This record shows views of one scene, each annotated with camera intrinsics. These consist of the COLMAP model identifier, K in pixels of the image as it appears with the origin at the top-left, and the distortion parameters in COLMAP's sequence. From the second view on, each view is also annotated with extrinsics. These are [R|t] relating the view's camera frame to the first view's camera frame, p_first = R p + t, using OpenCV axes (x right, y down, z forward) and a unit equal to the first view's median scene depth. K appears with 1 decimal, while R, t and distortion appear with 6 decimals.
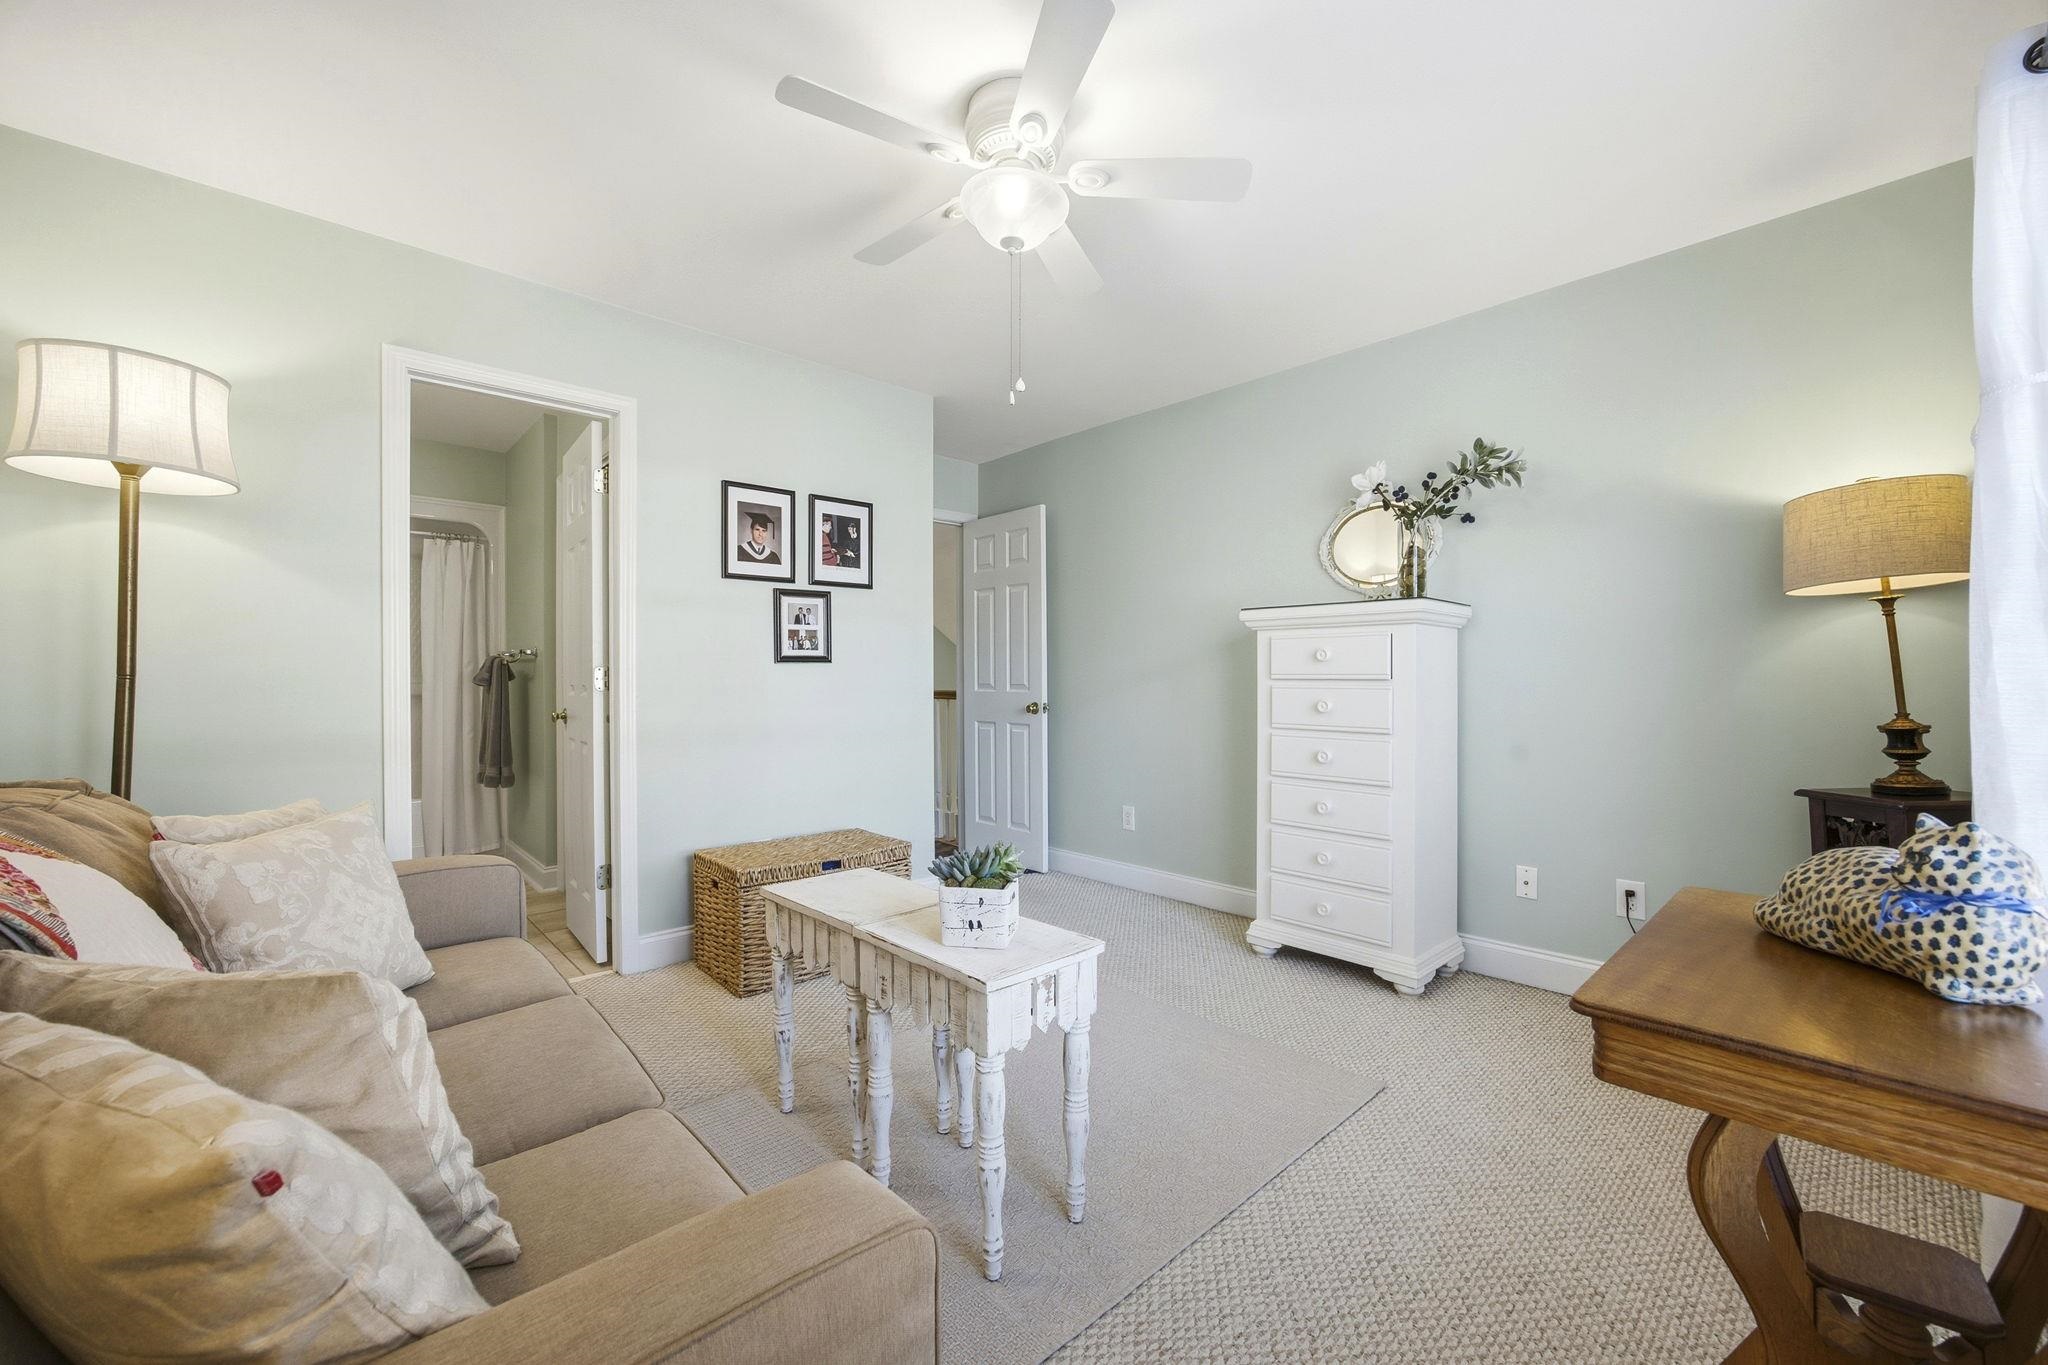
lens RADIAL K [[793.5, 0, 1035.1], [0, 793.5, 677.3], [0, 0, 1]] dist [-0.030275, 0.010585]
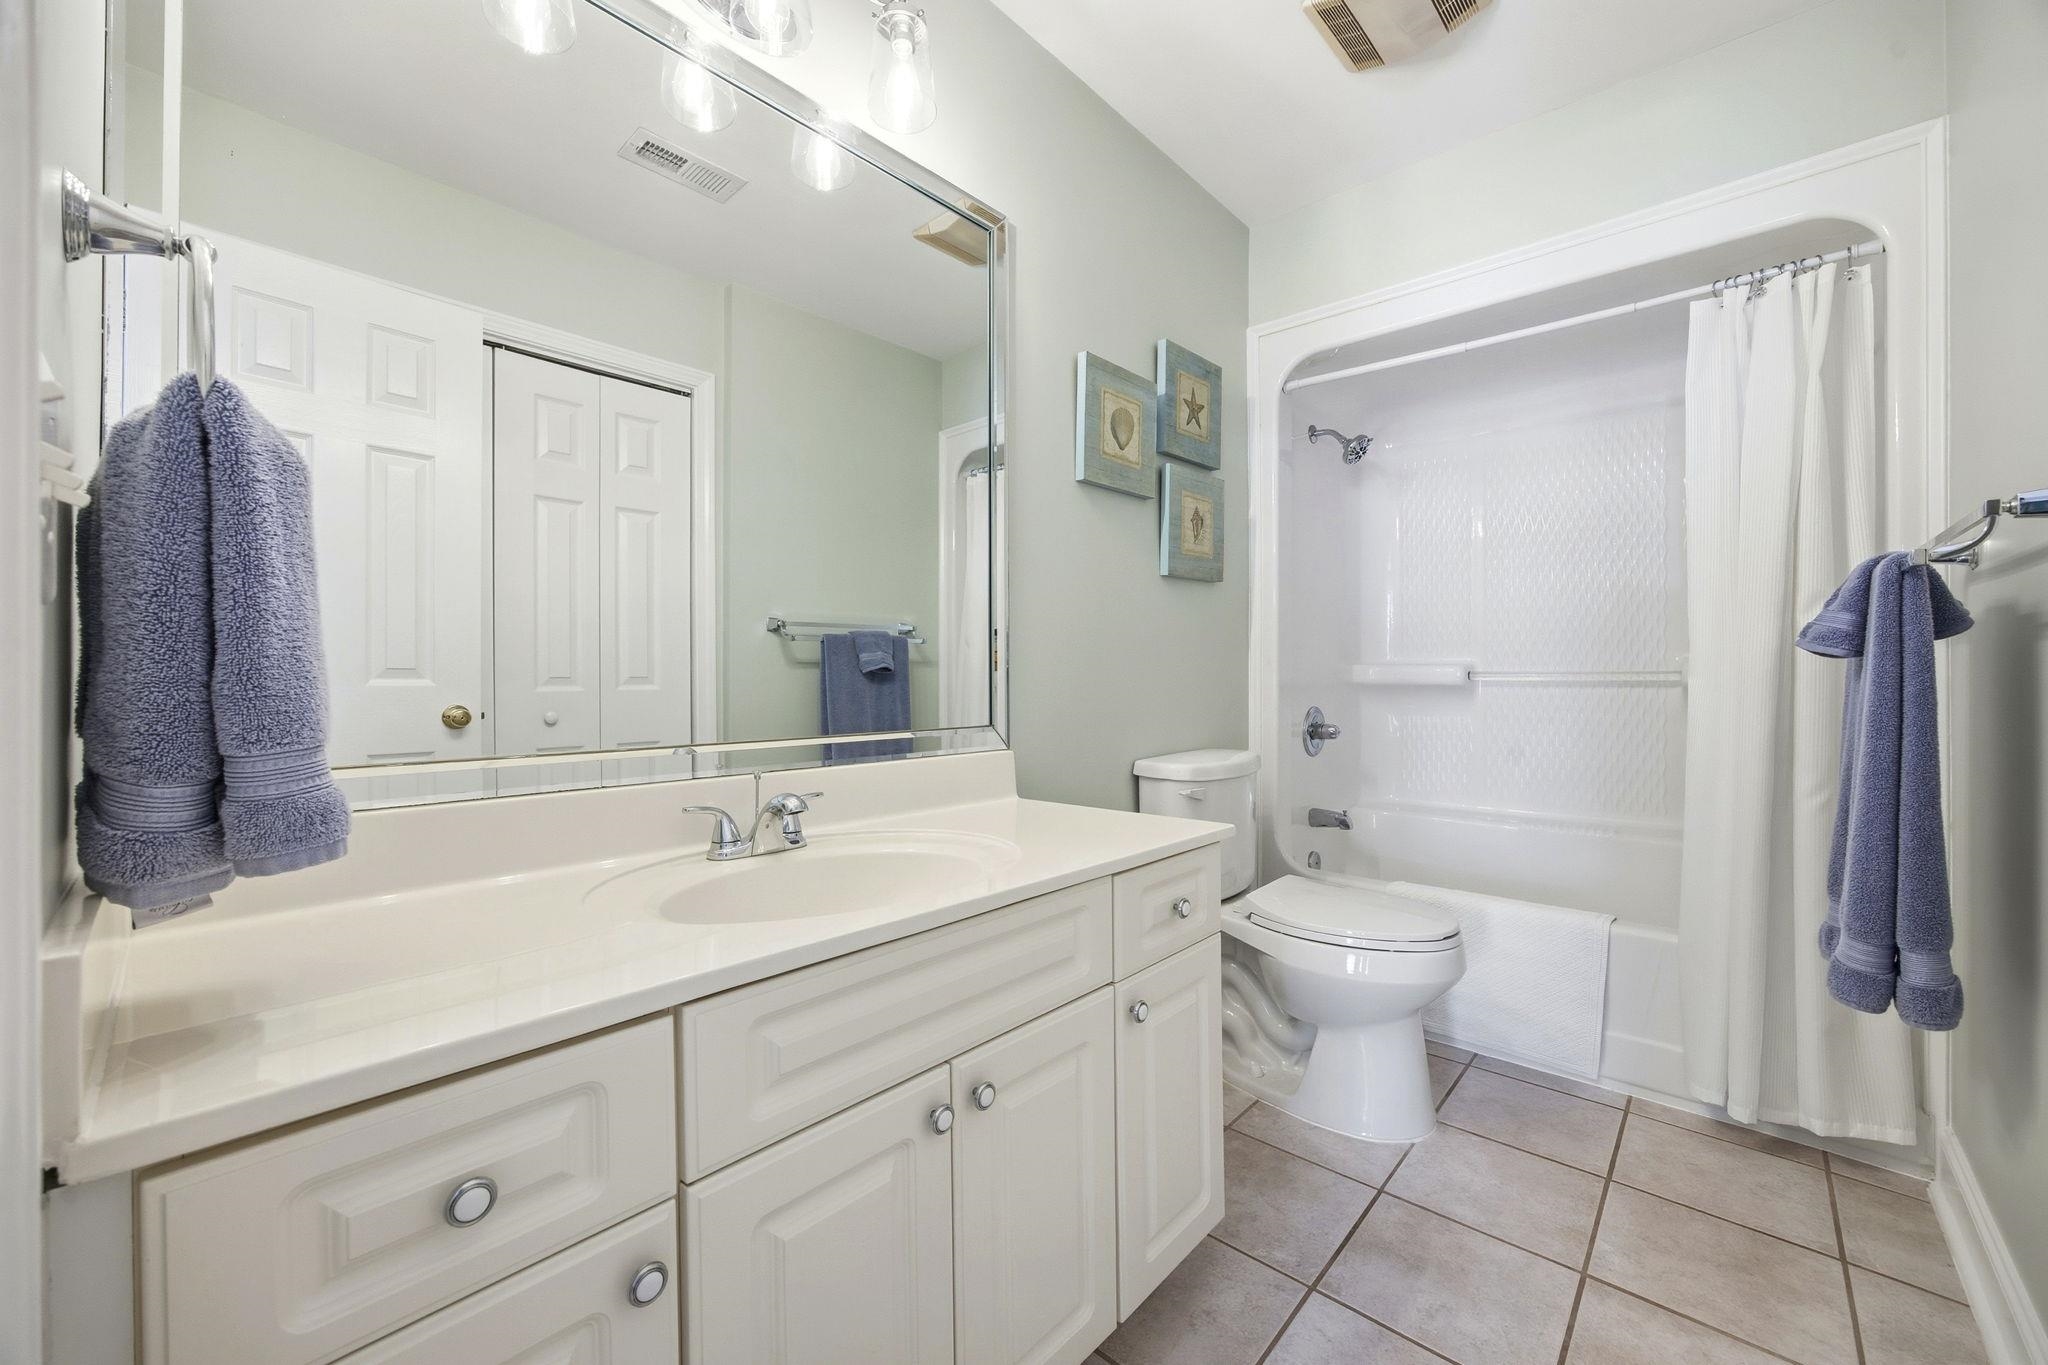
lens RADIAL K [[793.5, 0, 1035.1], [0, 793.5, 677.3], [0, 0, 1]] dist [-0.030275, 0.010585]
pose [[0.078162, 0.007384, -0.996913, -0.416363], [0.004137, 0.999962, 0.007731, 0.015116], [0.996932, -0.004728, 0.078129, 0.650580]]
